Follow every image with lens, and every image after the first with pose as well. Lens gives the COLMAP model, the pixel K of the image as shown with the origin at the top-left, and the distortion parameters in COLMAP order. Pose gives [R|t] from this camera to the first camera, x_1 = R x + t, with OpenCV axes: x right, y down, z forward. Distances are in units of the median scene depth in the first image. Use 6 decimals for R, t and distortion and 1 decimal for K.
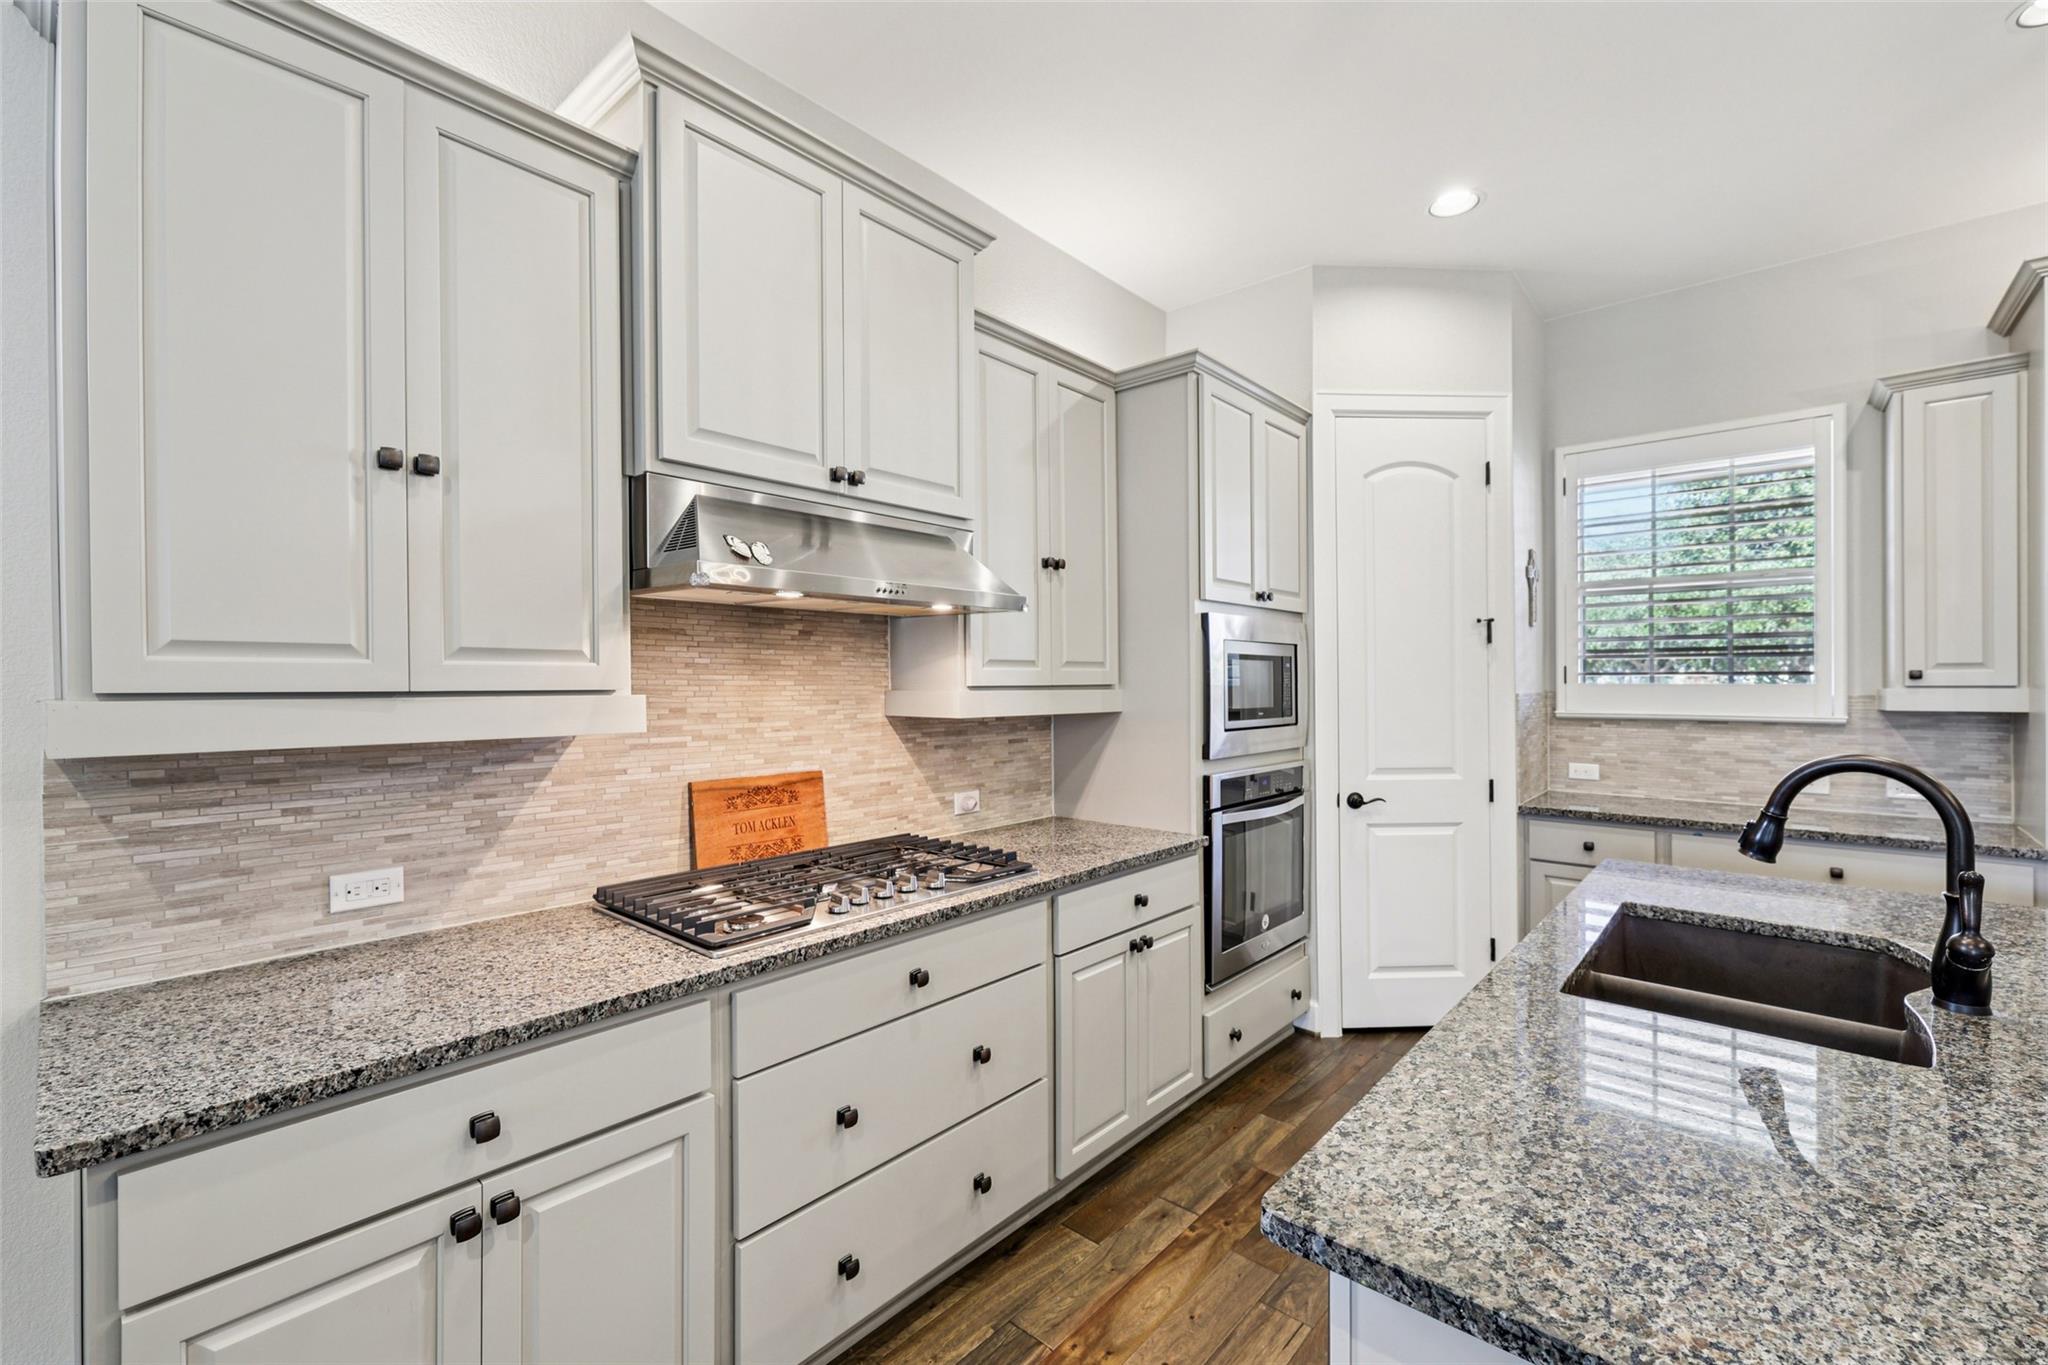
lens RADIAL K [[860.9, 0, 1028.6], [0, 860.9, 688.4], [0, 0, 1]] dist [-0.000212, 0.000180]
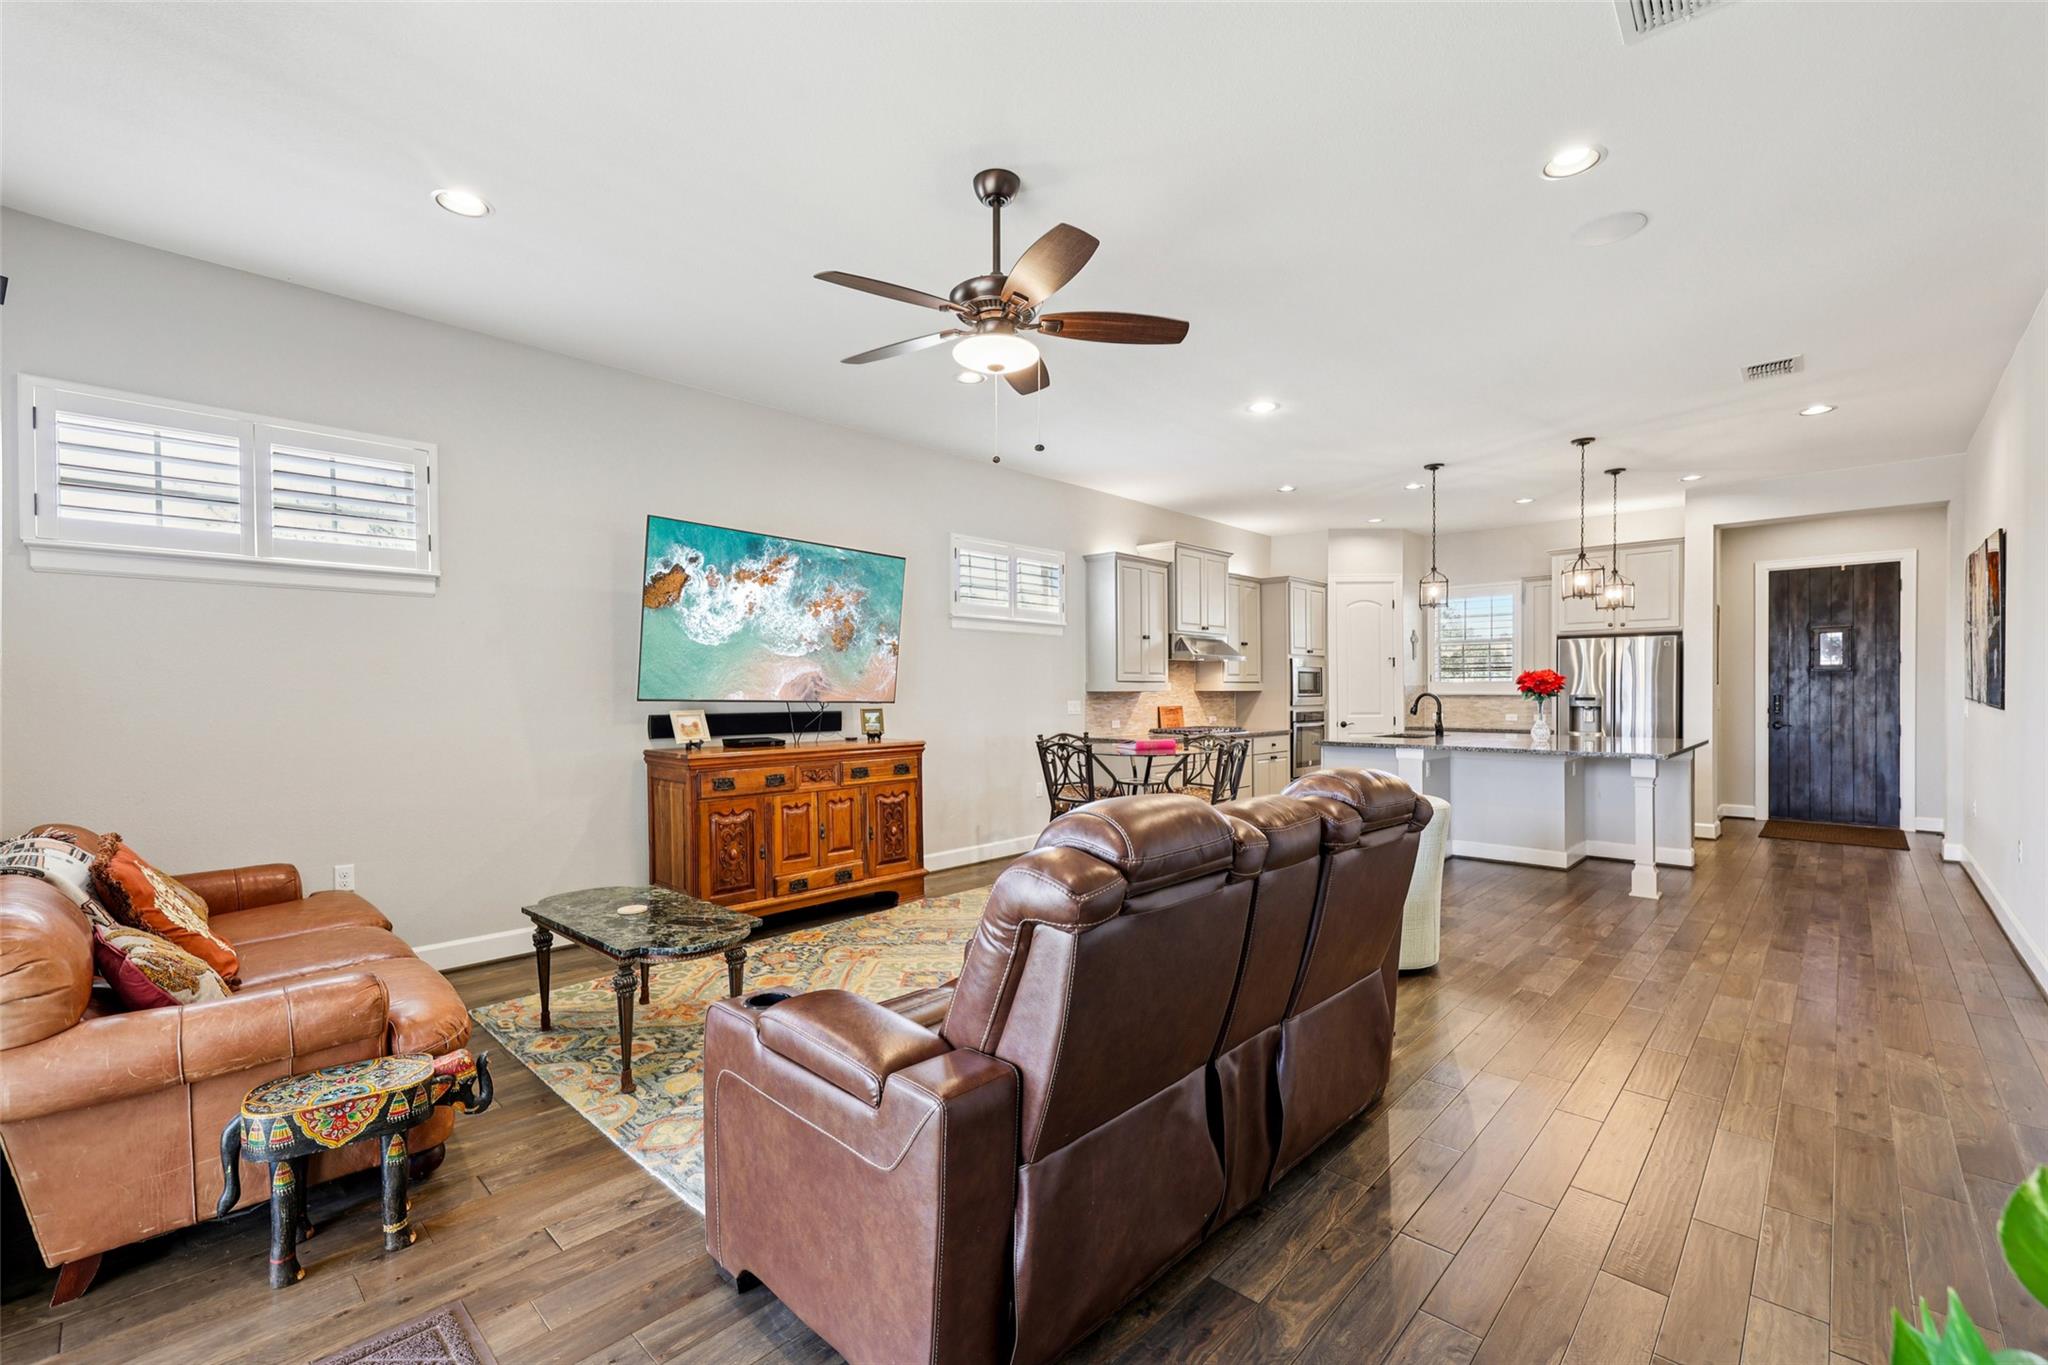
lens RADIAL K [[869.9, 0, 1019.9], [0, 869.9, 692.1], [0, 0, 1]] dist [0.000435, -0.000030]
pose [[0.999186, -0.002577, -0.040255, -0.781902], [0.002357, 0.999982, -0.005519, 0.059924], [0.040269, 0.005419, 0.999174, -2.627645]]
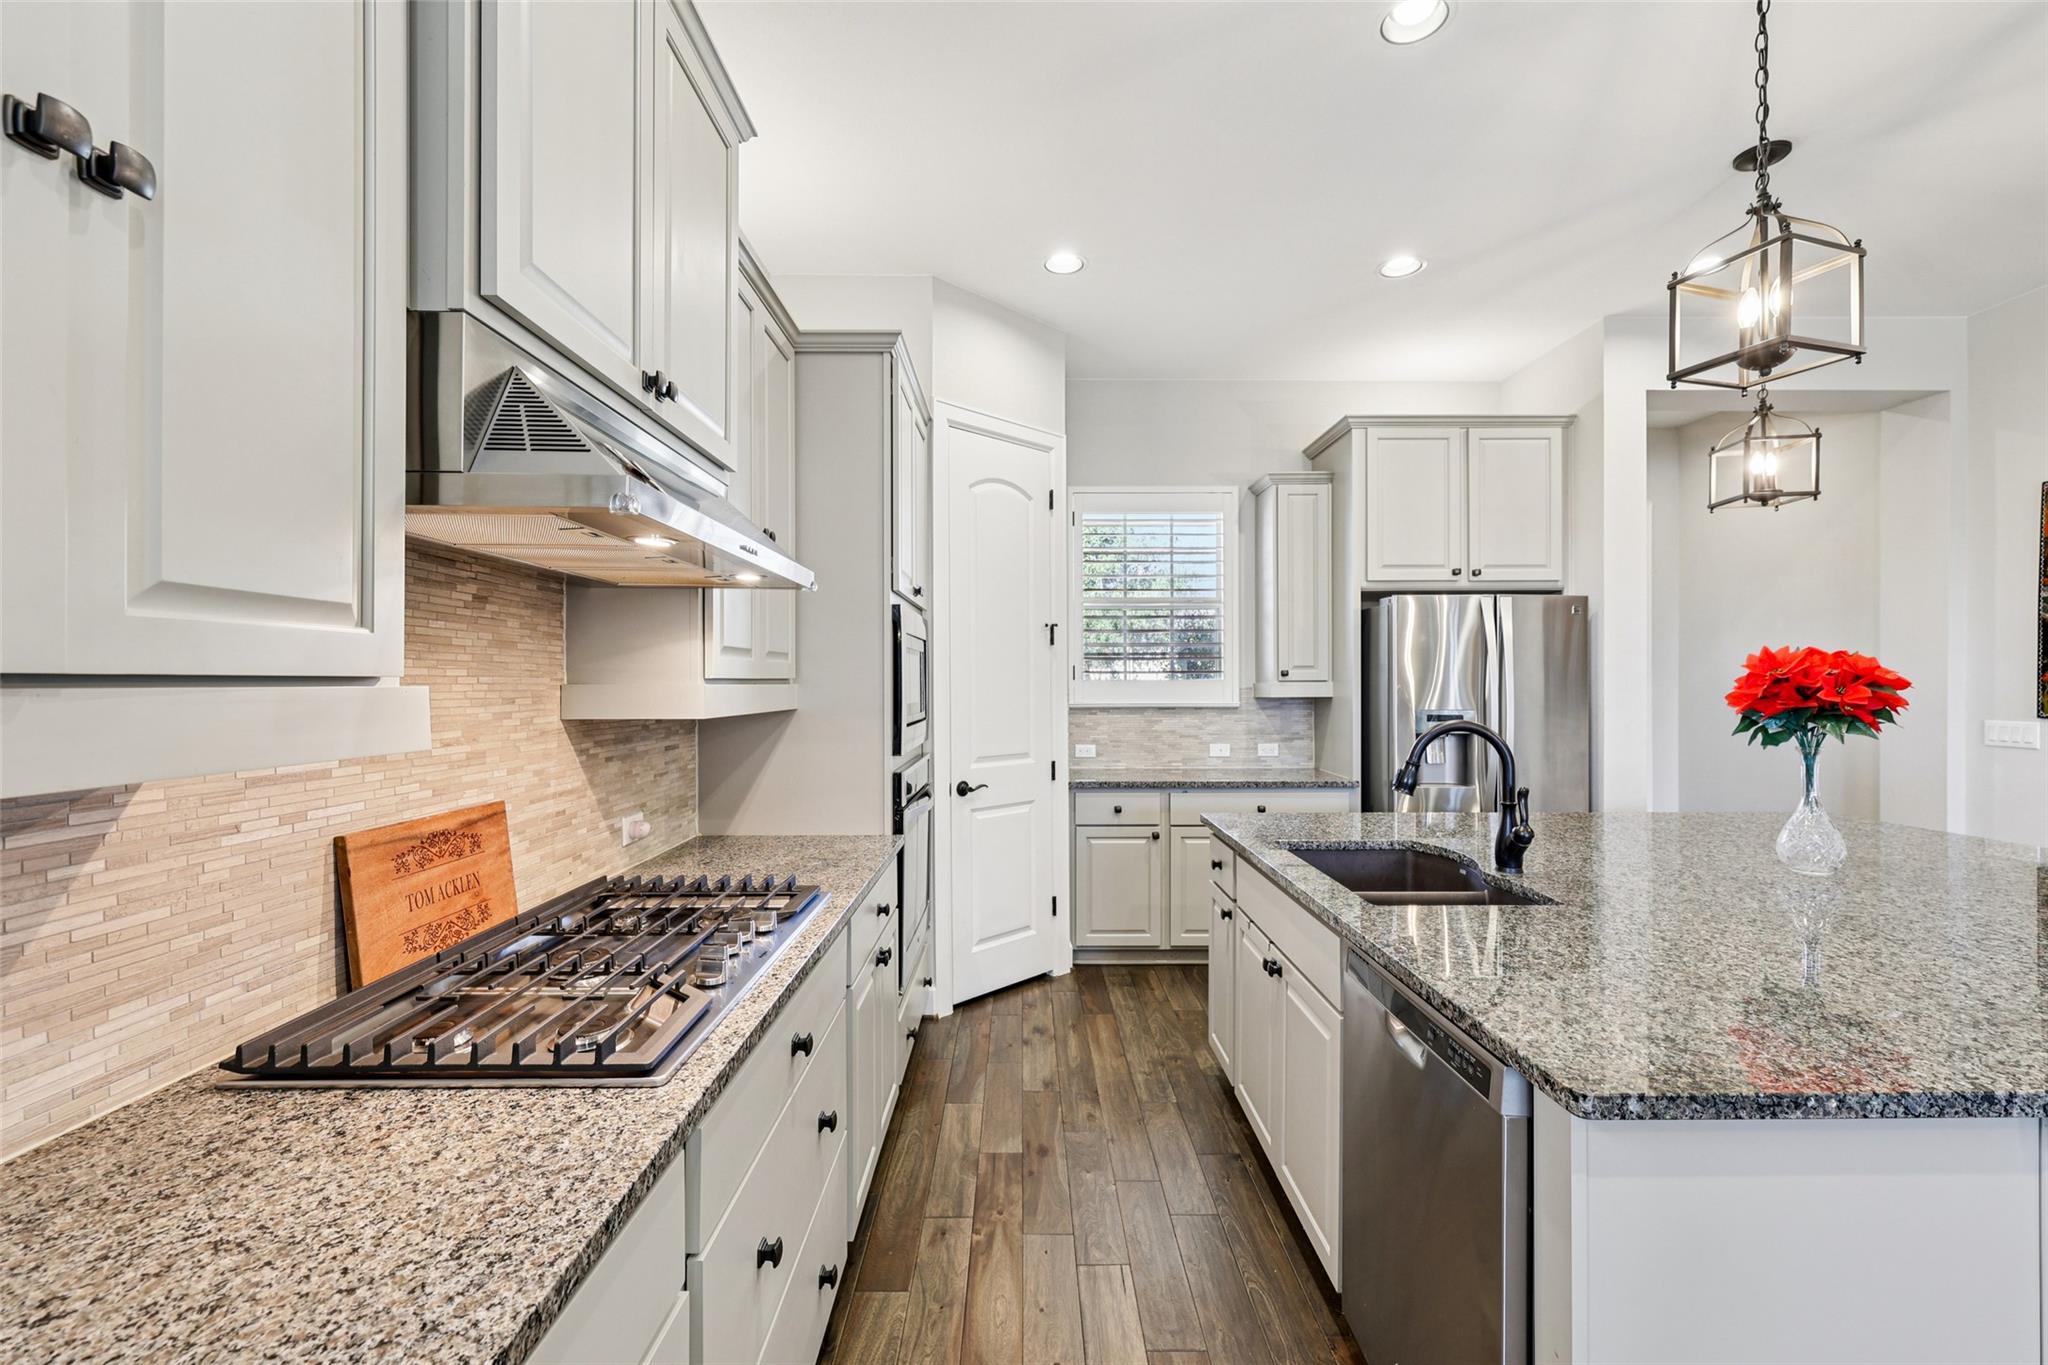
lens RADIAL K [[860.2, 0, 1027.2], [0, 860.2, 684.5], [0, 0, 1]] dist [-0.001191, 0.000131]
pose [[0.745054, -0.001981, 0.667002, -0.399580], [0.005978, 0.999975, -0.003708, 0.008133], [-0.666978, 0.006750, 0.745047, 0.218607]]
